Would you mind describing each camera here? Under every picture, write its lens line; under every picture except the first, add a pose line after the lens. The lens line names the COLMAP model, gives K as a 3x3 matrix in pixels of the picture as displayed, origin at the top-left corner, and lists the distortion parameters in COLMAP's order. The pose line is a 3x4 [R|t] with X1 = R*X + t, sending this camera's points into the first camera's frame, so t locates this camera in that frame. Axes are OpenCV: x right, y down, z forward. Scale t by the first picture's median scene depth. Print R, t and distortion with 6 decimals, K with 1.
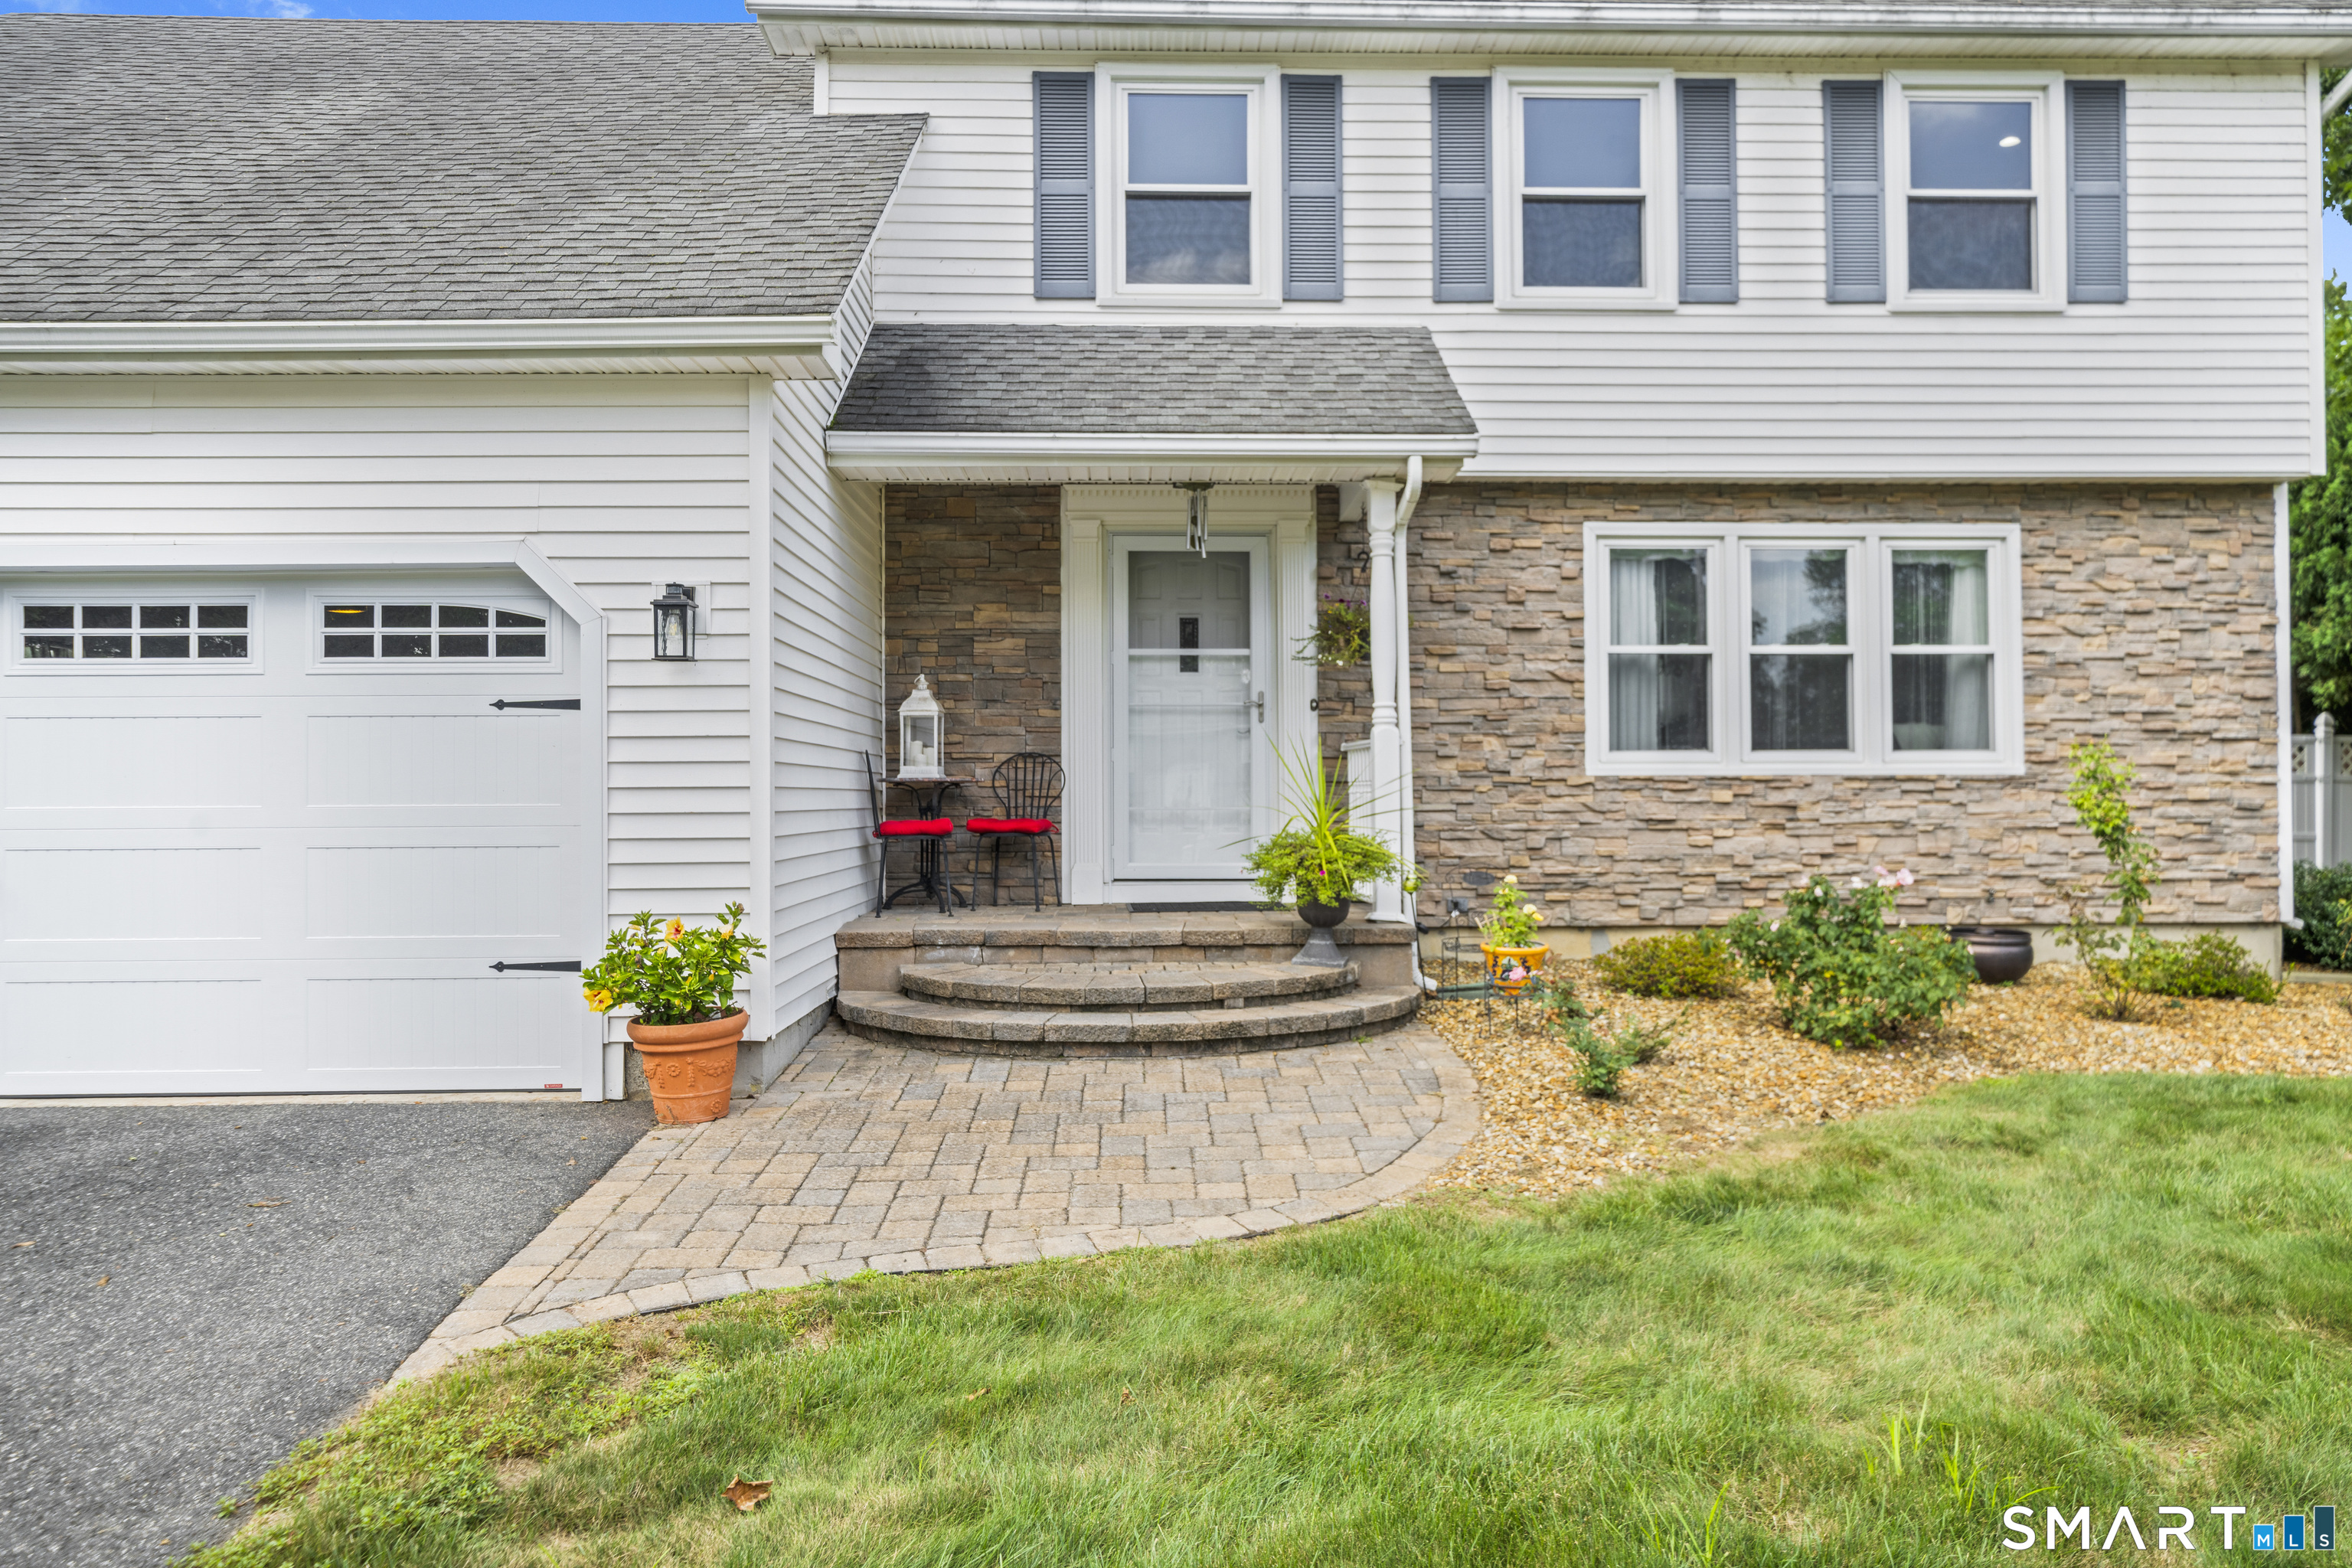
lens RADIAL K [[1627.9, 0, 1123.6], [0, 1627.9, 763.6], [0, 0, 1]] dist [-0.000878, 0.004551]
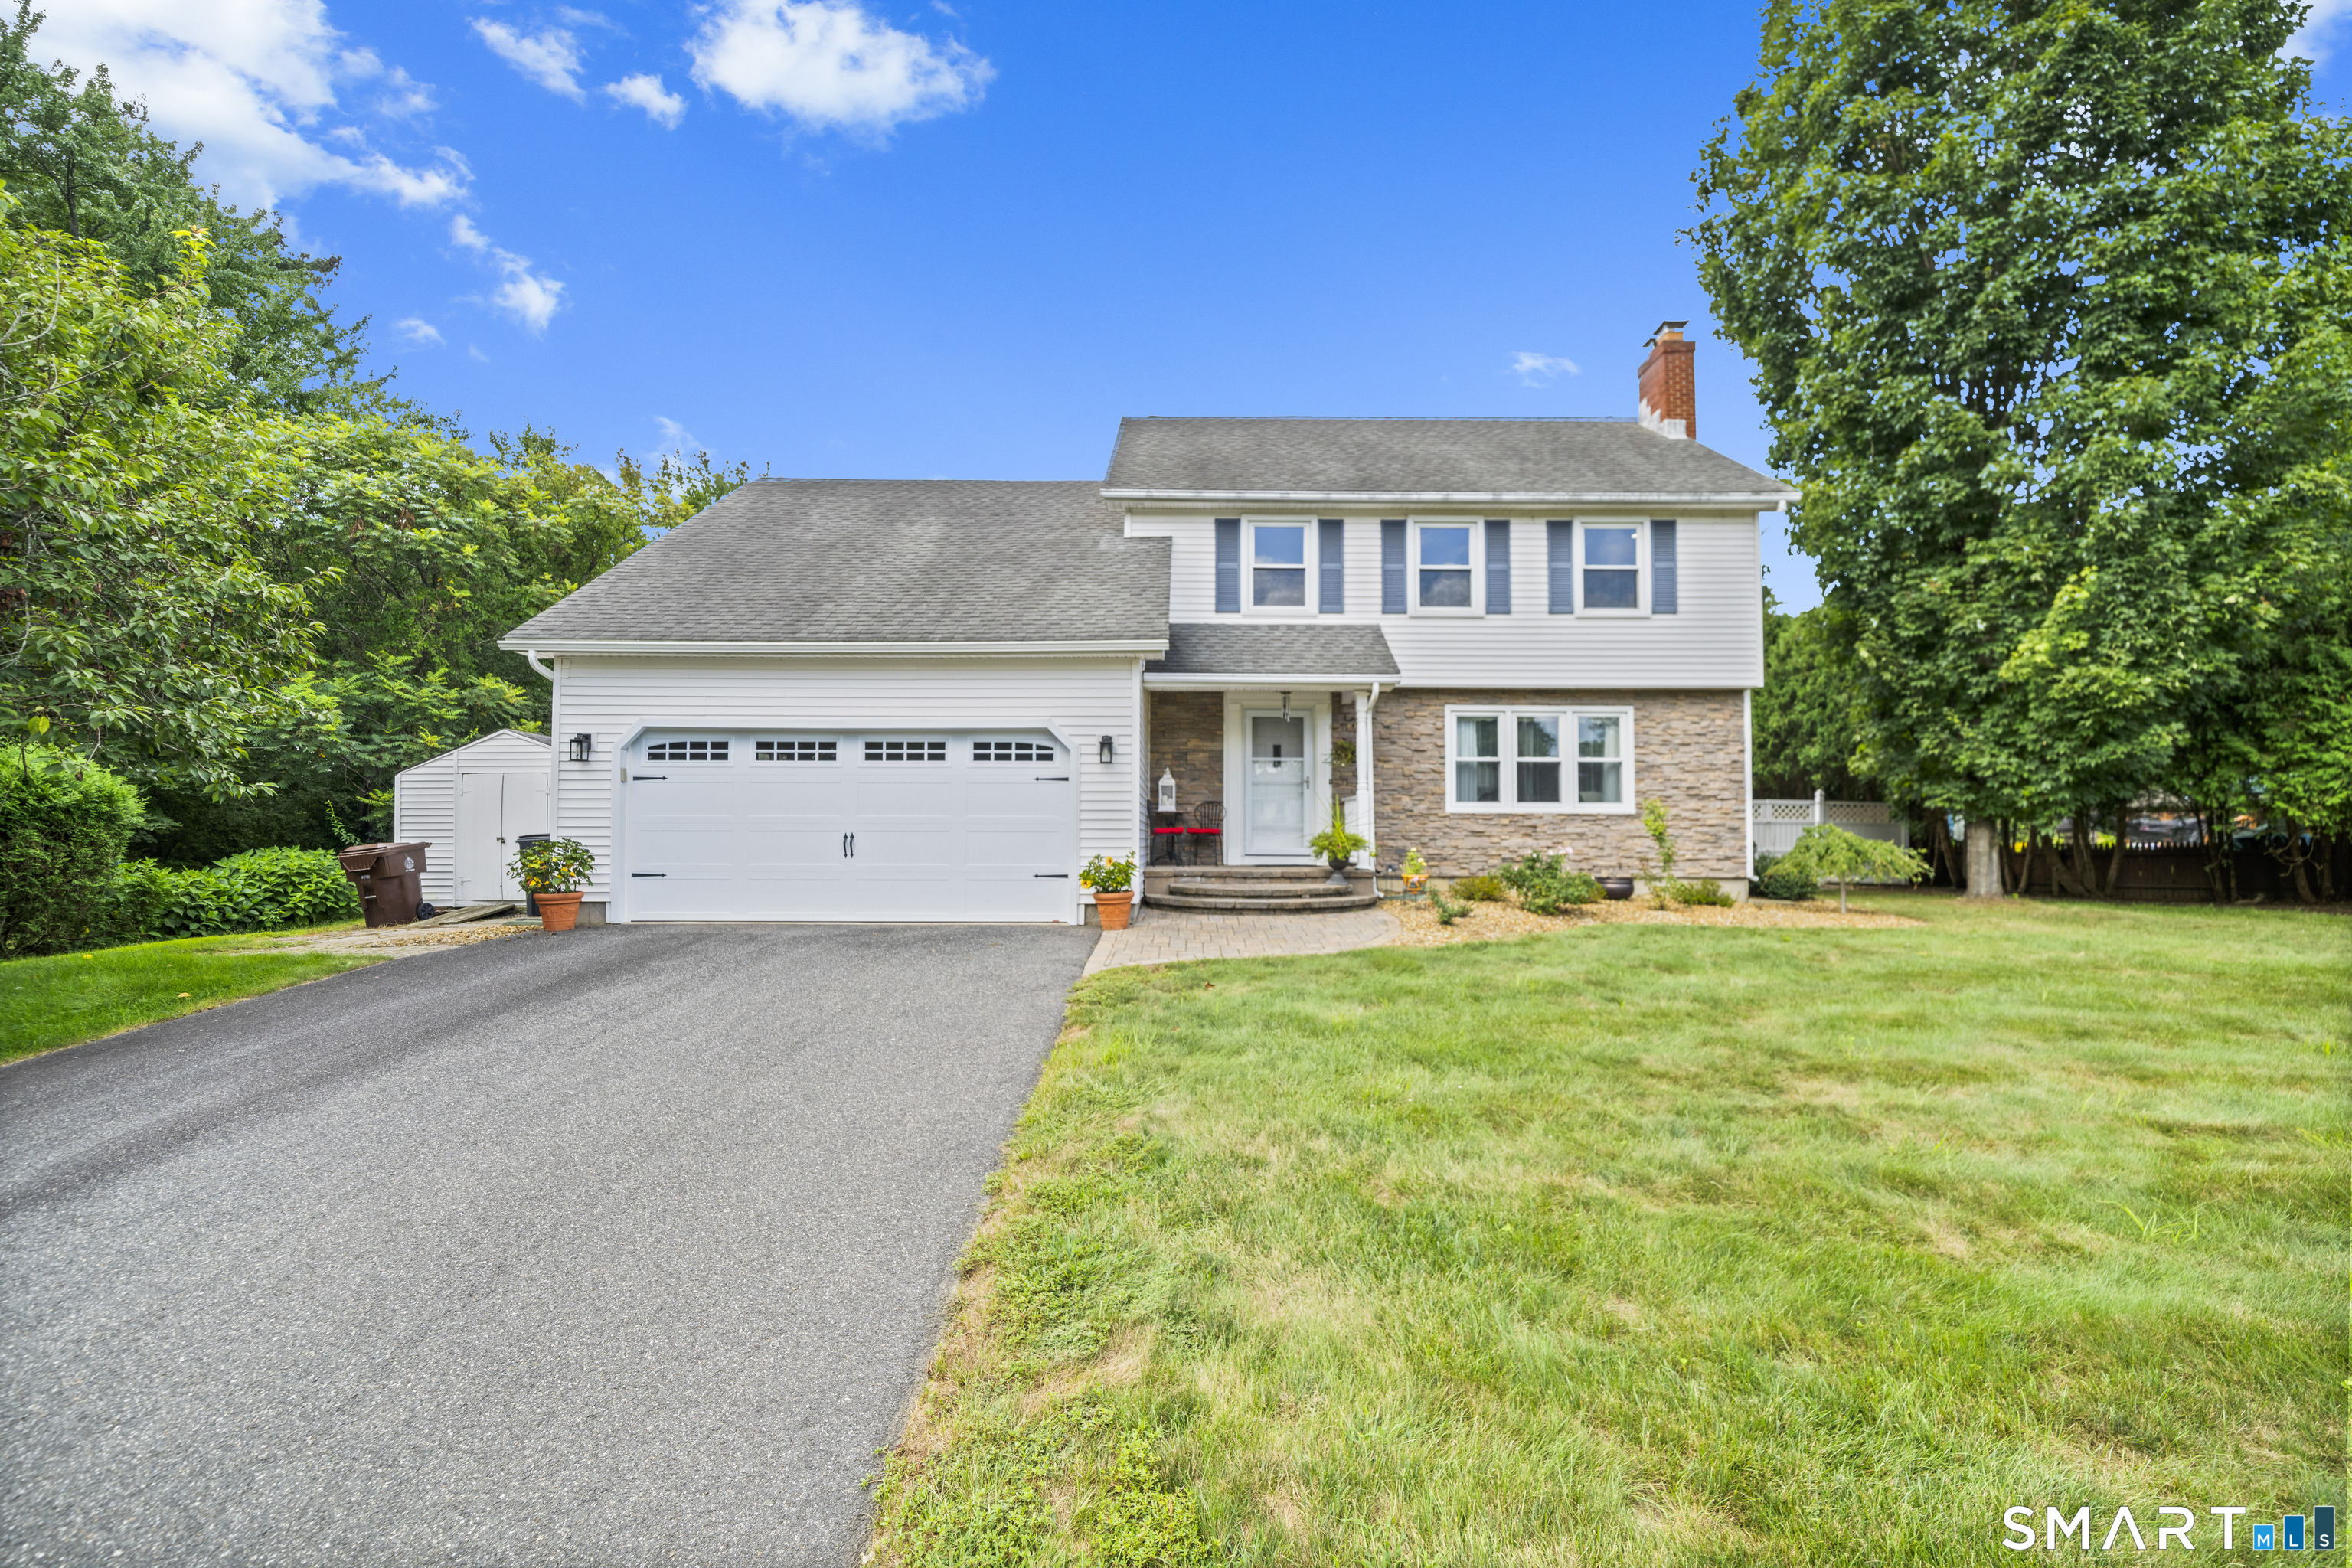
lens RADIAL K [[977.0, 0, 1151.6], [0, 977.0, 801.0], [0, 0, 1]] dist [0.000560, -0.000390]
pose [[0.999563, 0.007079, -0.028693, -0.104127], [-0.007588, 0.999815, -0.017693, 0.019554], [0.028562, 0.017903, 0.999432, -0.437676]]
